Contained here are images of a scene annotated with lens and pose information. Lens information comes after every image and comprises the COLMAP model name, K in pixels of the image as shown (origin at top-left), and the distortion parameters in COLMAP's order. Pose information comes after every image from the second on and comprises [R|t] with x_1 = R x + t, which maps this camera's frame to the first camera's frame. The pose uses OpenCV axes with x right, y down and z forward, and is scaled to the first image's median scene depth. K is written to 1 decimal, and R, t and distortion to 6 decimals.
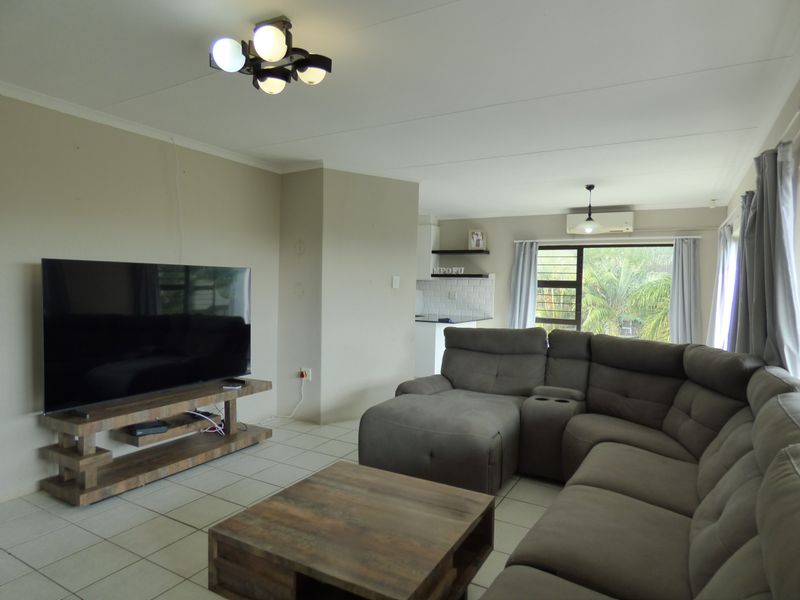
lens RADIAL K [[491.7, 0, 403.1], [0, 491.7, 293.4], [0, 0, 1]] dist [-0.007653, 0.000890]
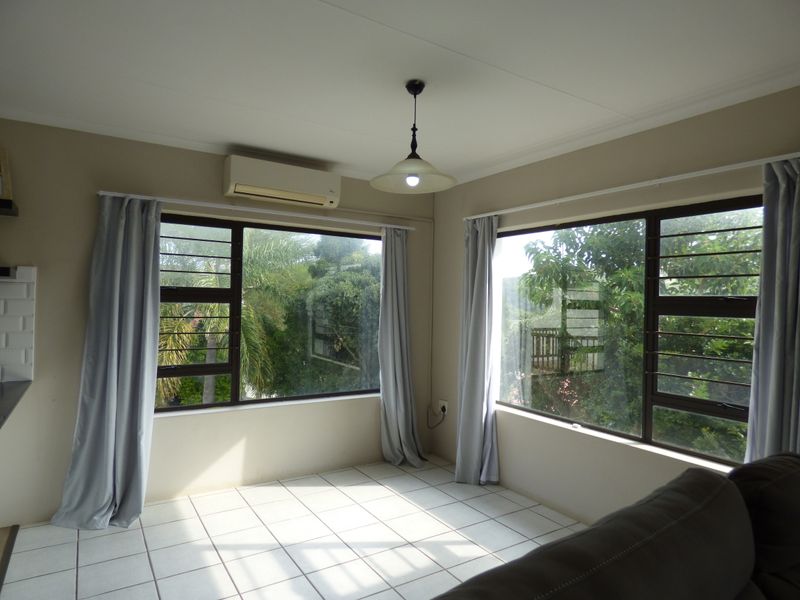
lens RADIAL K [[491.7, 0, 394.7], [0, 491.7, 304.3], [0, 0, 1]] dist [-0.007653, 0.000890]
pose [[0.472989, -0.016522, 0.880913, -0.025805], [0.005204, 0.999859, 0.015958, -0.016387], [-0.881053, -0.002963, 0.473009, 0.599050]]
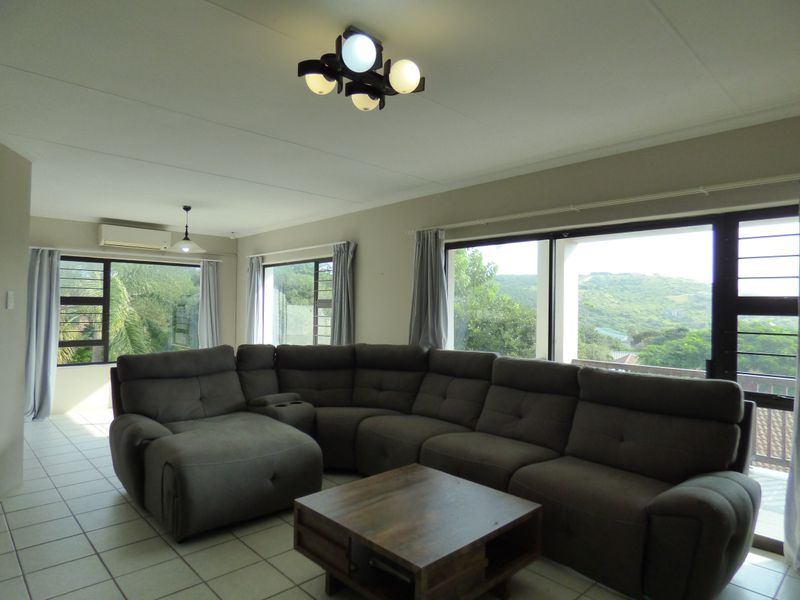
lens RADIAL K [[491.7, 0, 394.9], [0, 491.7, 300.1], [0, 0, 1]] dist [-0.007653, 0.000890]
pose [[0.304624, -0.004185, 0.952463, -0.353508], [0.015708, 0.999876, -0.000631, -0.010904], [-0.952343, 0.015154, 0.304652, 0.202552]]
